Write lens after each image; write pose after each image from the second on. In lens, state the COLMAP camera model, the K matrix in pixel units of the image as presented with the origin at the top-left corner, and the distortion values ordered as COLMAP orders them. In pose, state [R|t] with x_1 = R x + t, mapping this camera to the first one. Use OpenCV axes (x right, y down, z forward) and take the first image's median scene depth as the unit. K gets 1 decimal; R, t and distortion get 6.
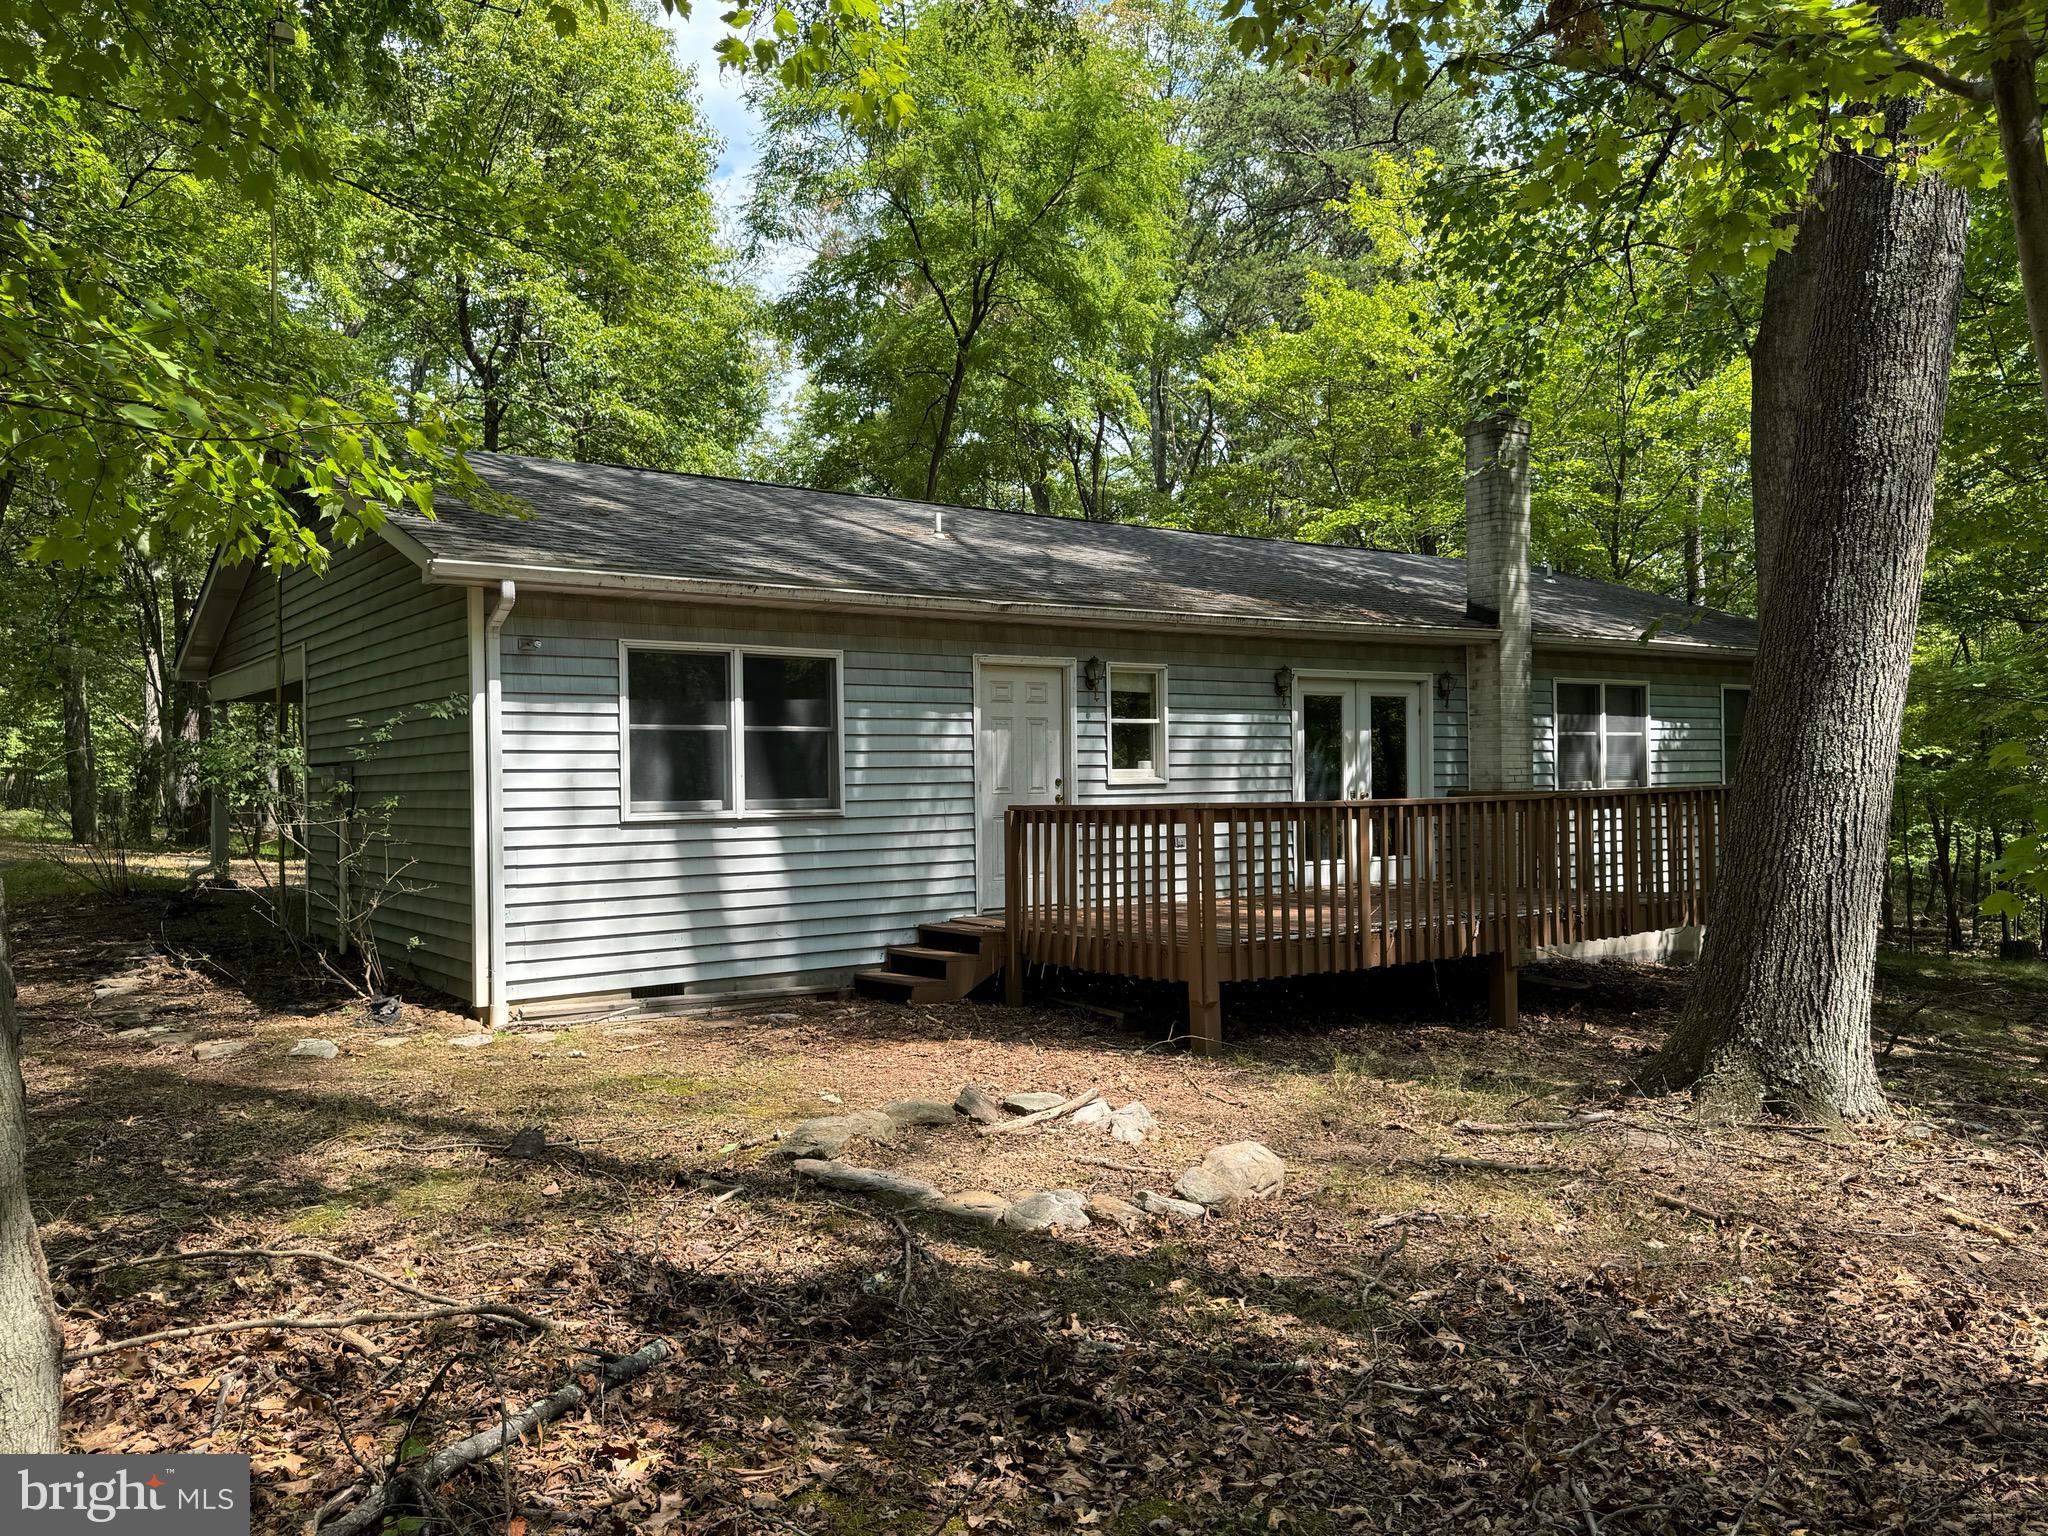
lens RADIAL K [[1543.6, 0, 1024.2], [0, 1543.6, 781.7], [0, 0, 1]] dist [0.061668, -0.003116]
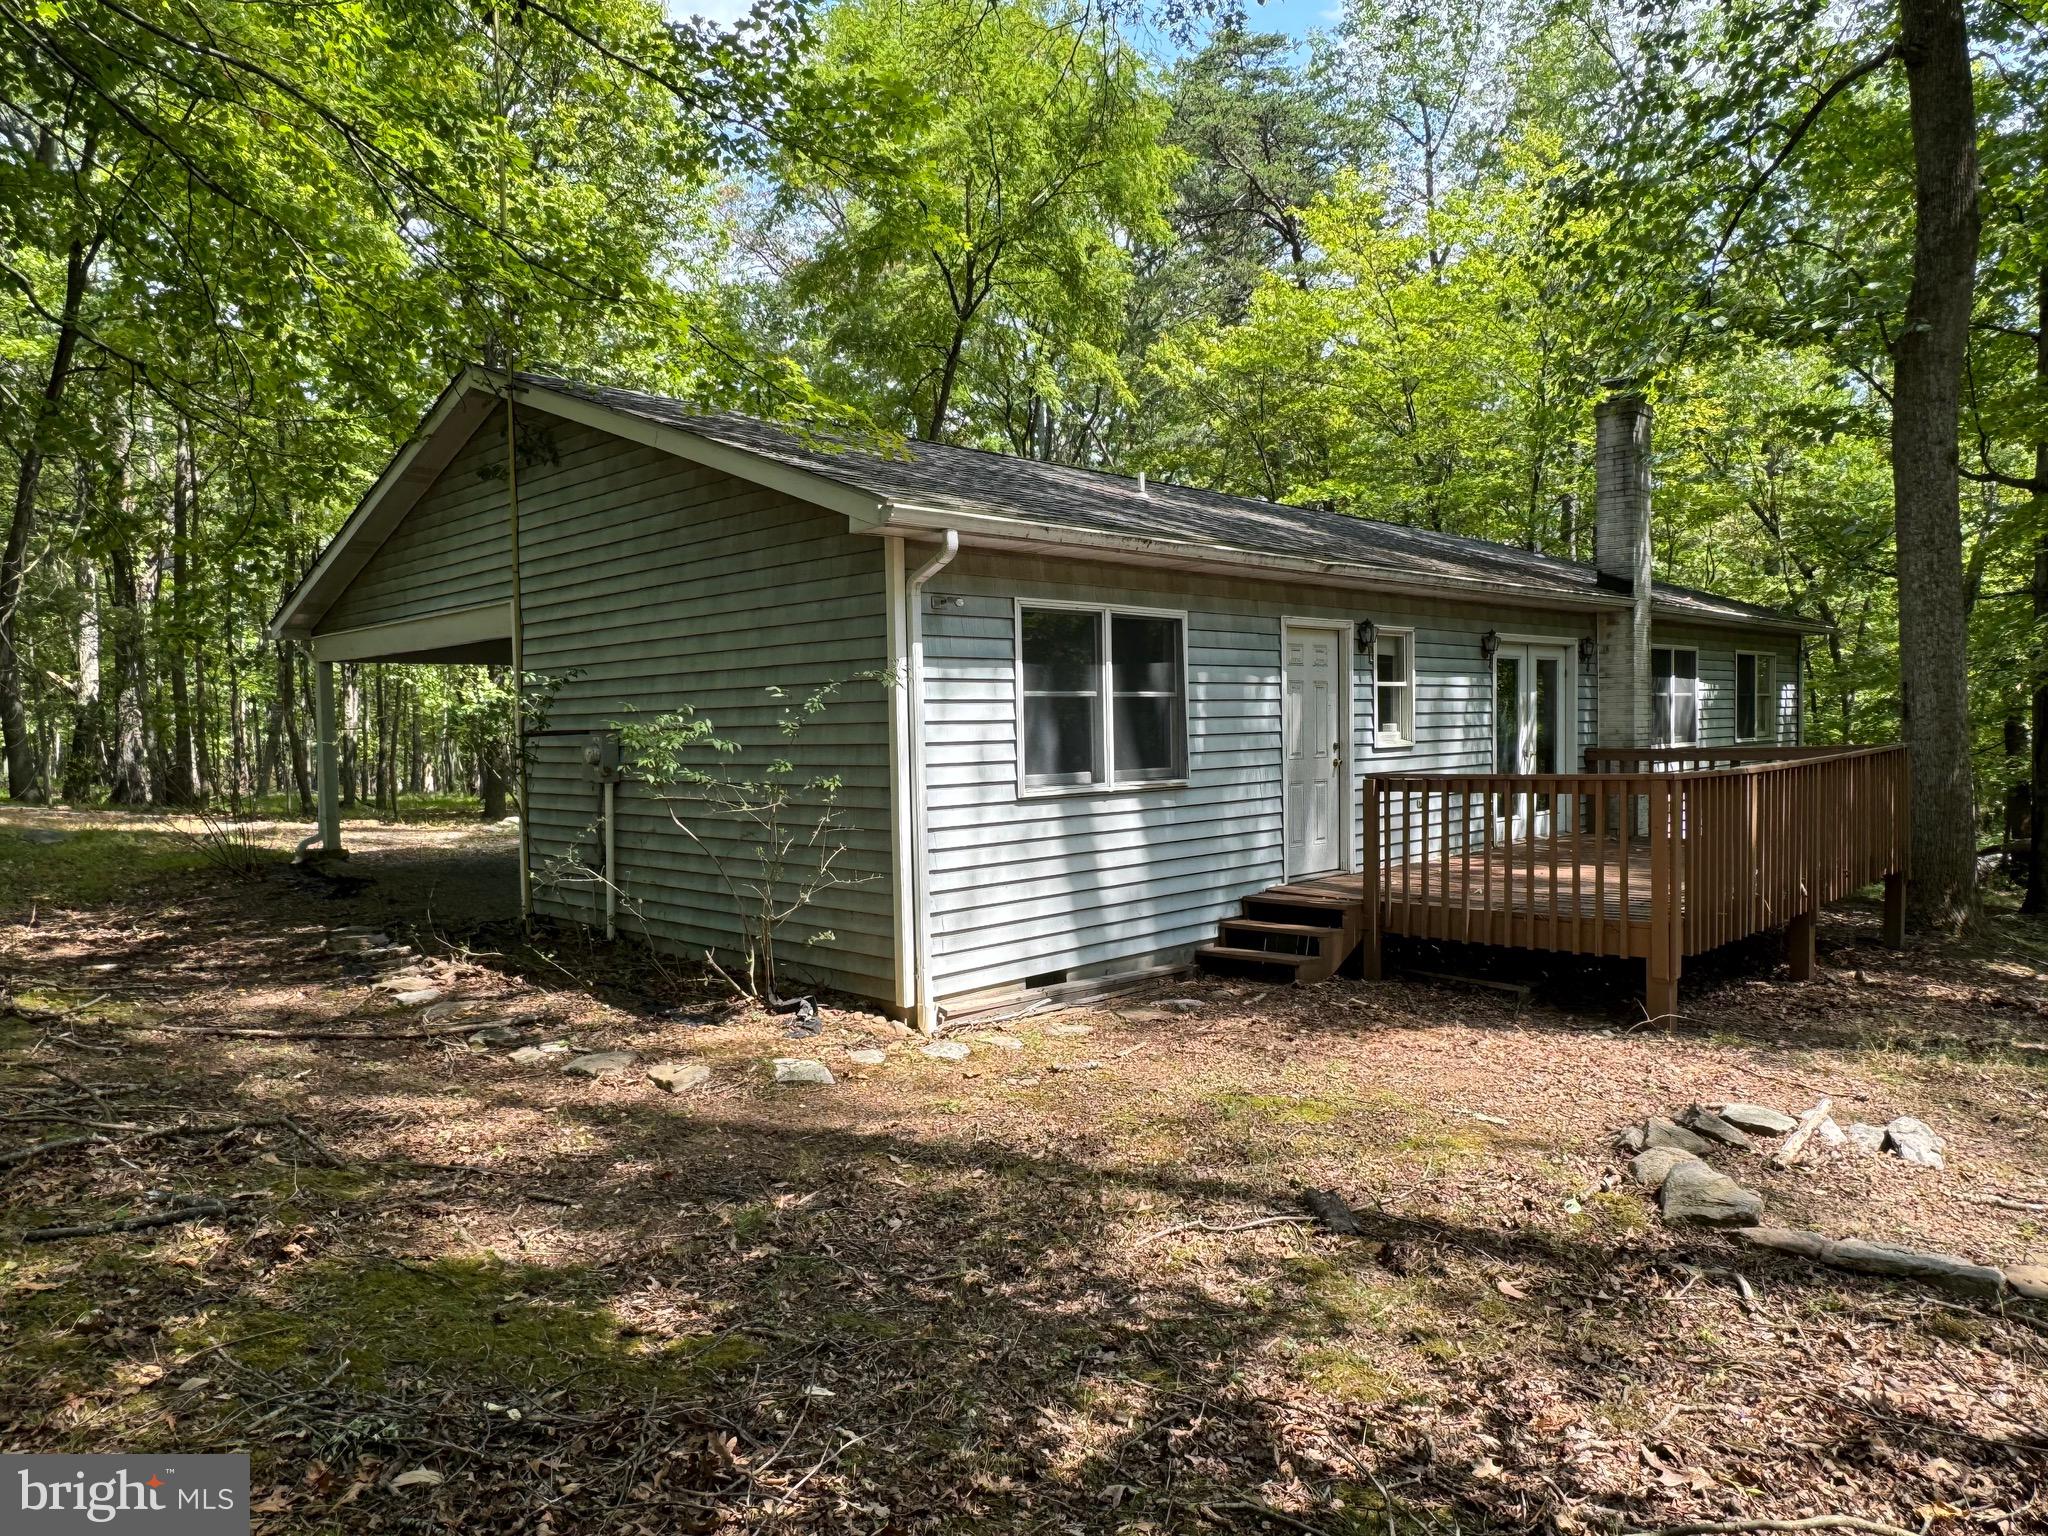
lens RADIAL K [[1354.8, 0, 1023.8], [0, 1354.8, 768.7], [0, 0, 1]] dist [-0.003407, -0.000657]
pose [[0.988103, -0.010009, 0.153466, -0.358701], [0.005425, 0.999527, 0.030263, -0.014624], [-0.153697, -0.029070, 0.987690, 0.199578]]
